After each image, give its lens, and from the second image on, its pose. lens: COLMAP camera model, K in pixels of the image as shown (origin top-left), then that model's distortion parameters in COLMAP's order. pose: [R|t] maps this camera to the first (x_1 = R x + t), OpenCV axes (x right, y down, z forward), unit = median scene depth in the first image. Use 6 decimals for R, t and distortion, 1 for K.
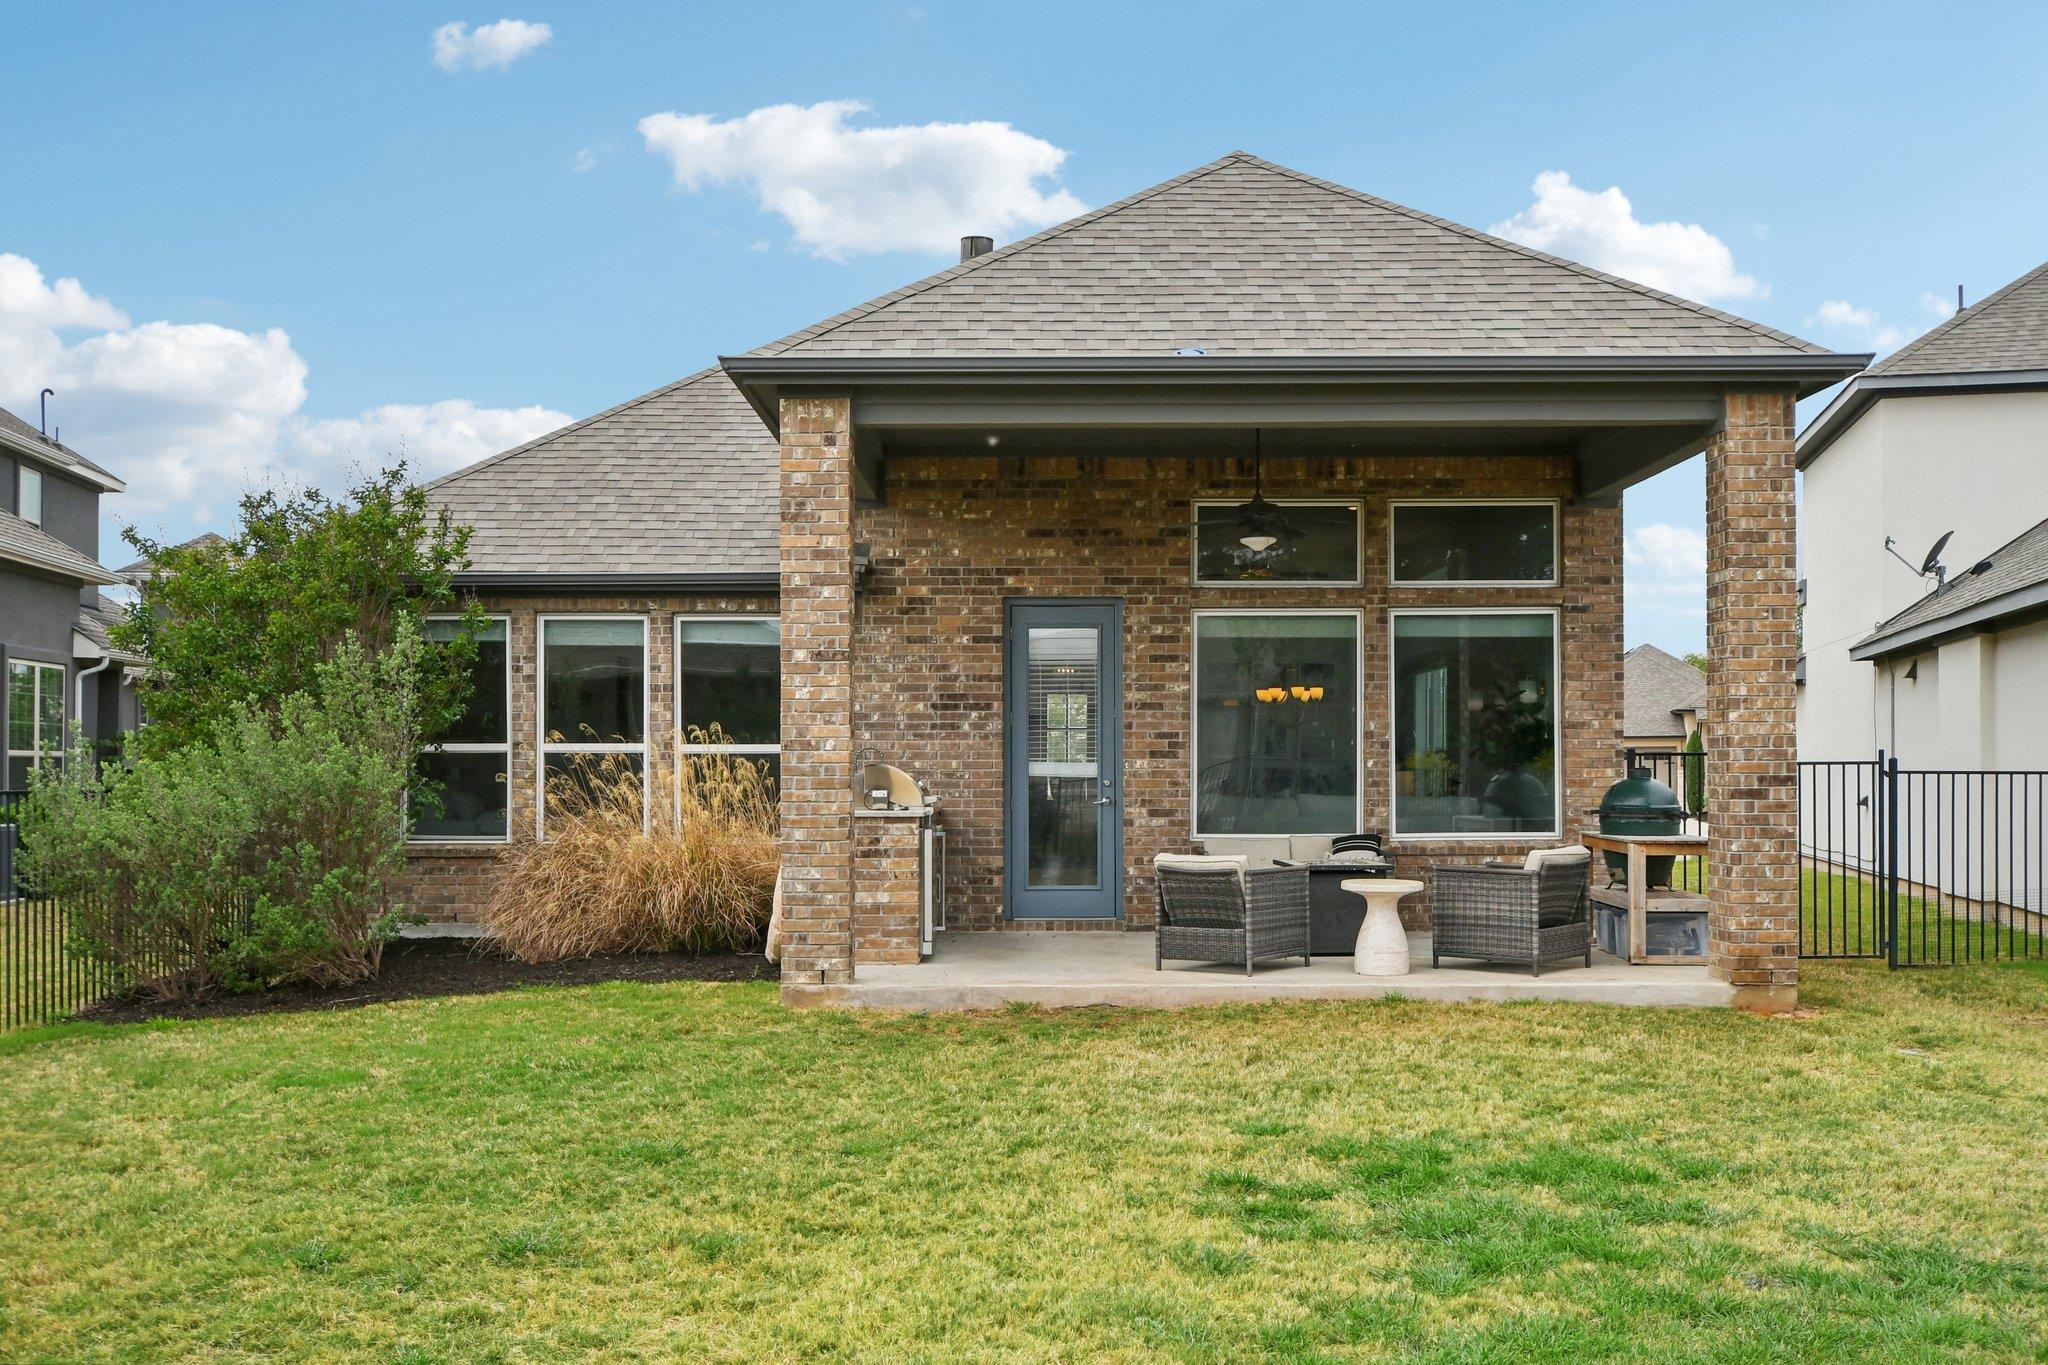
lens RADIAL K [[2128.6, 0, 1027.0], [0, 2128.6, 678.2], [0, 0, 1]] dist [0.019637, 0.000000]
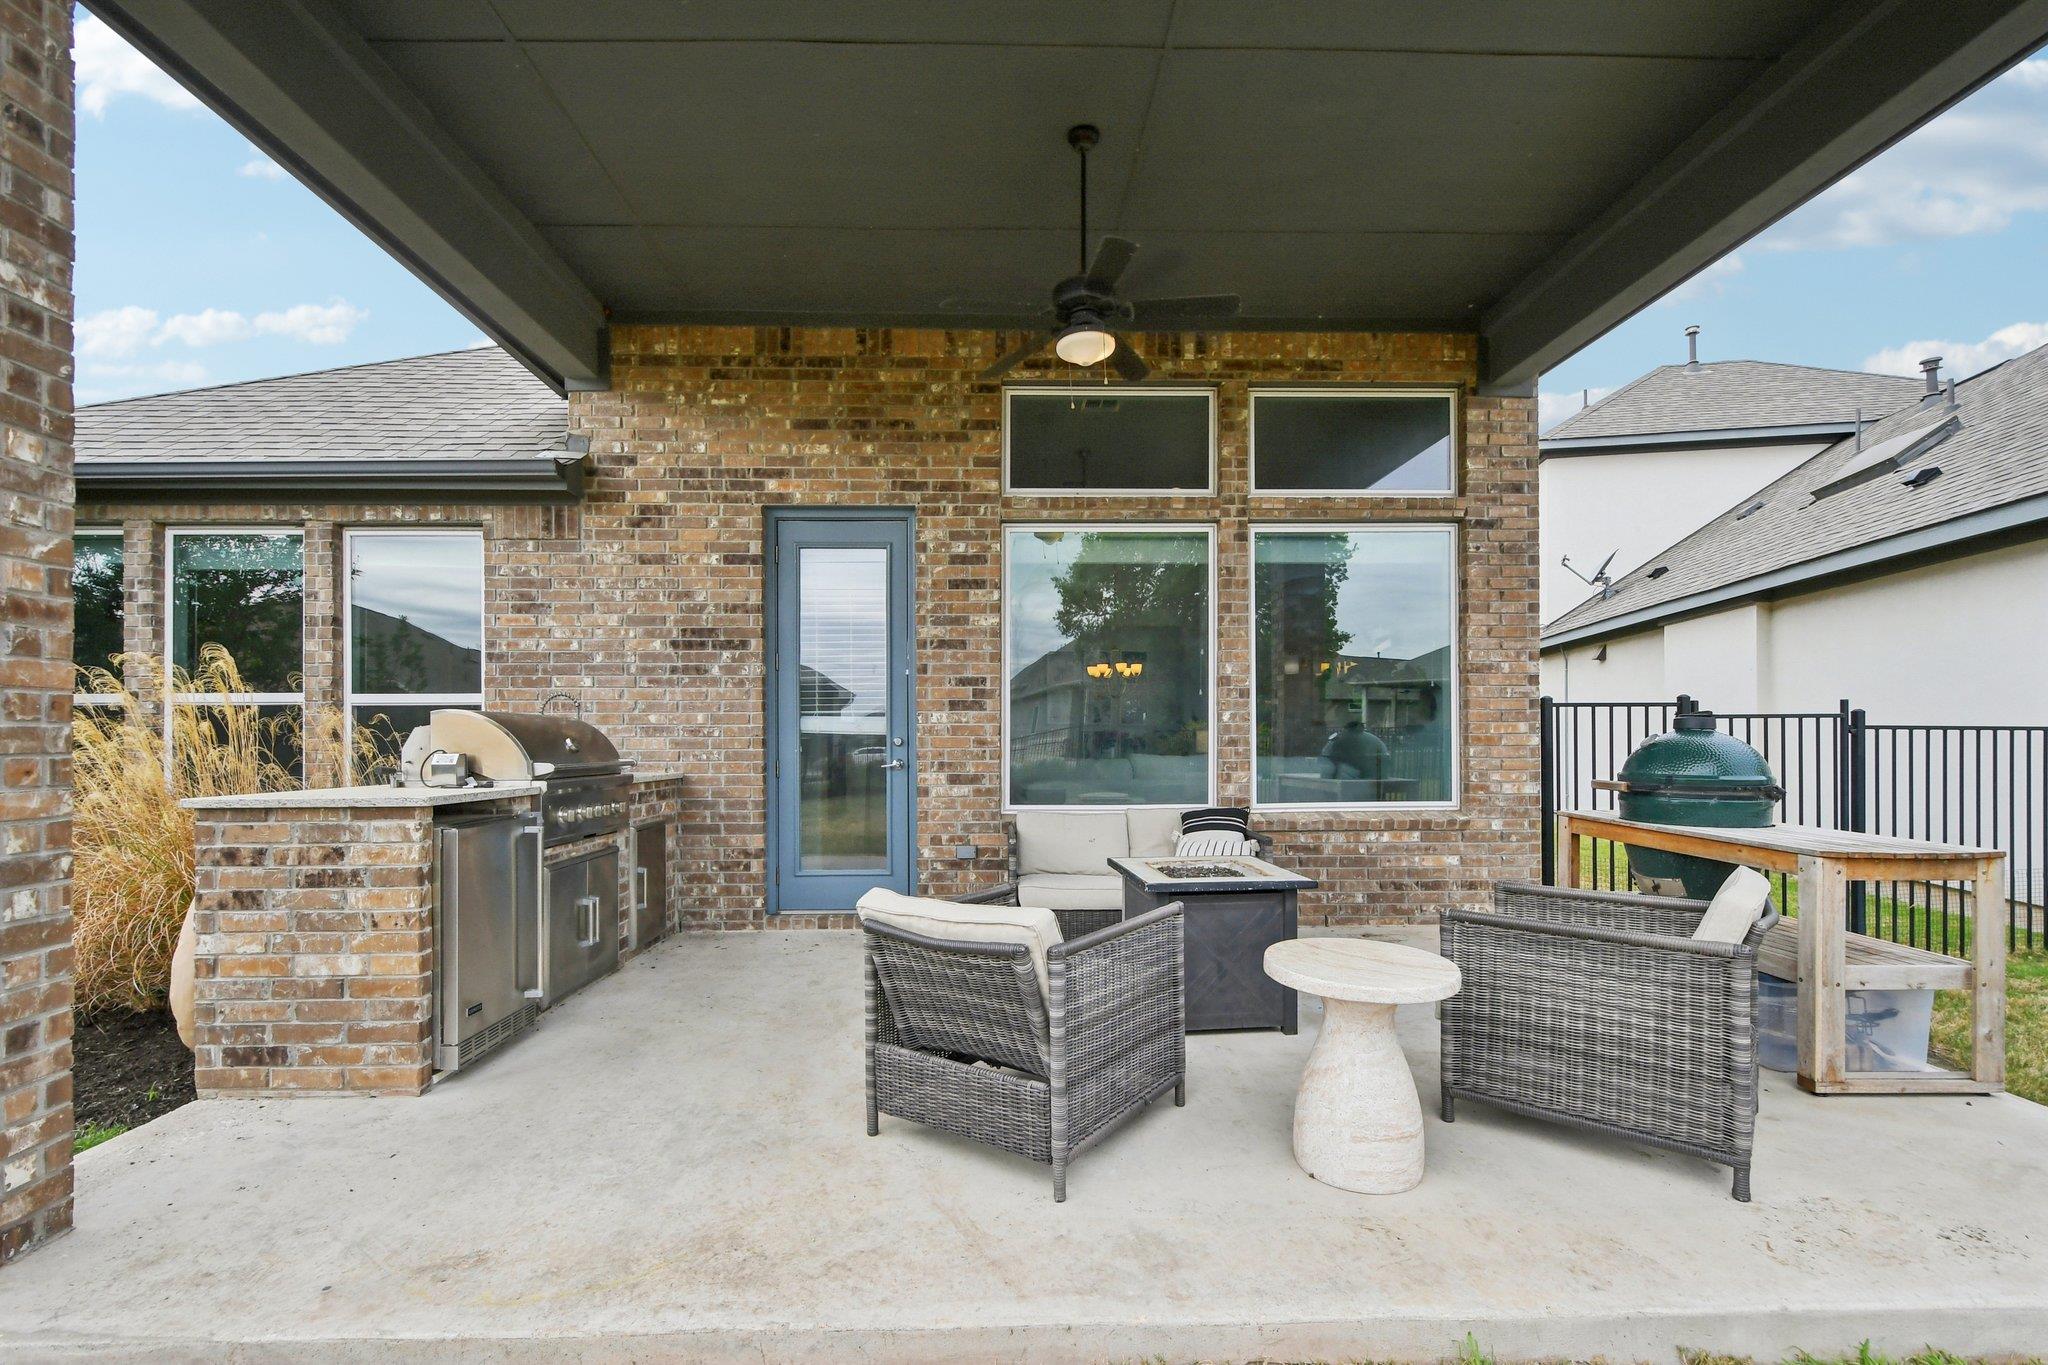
lens RADIAL K [[893.7, 0, 1019.1], [0, 893.7, 697.1], [0, 0, 1]] dist [0.004705, 0.000294]
pose [[0.999610, -0.000226, 0.027918, 0.074272], [0.000317, 0.999995, -0.003271, 0.033801], [-0.027917, 0.003278, 0.999605, 0.667345]]
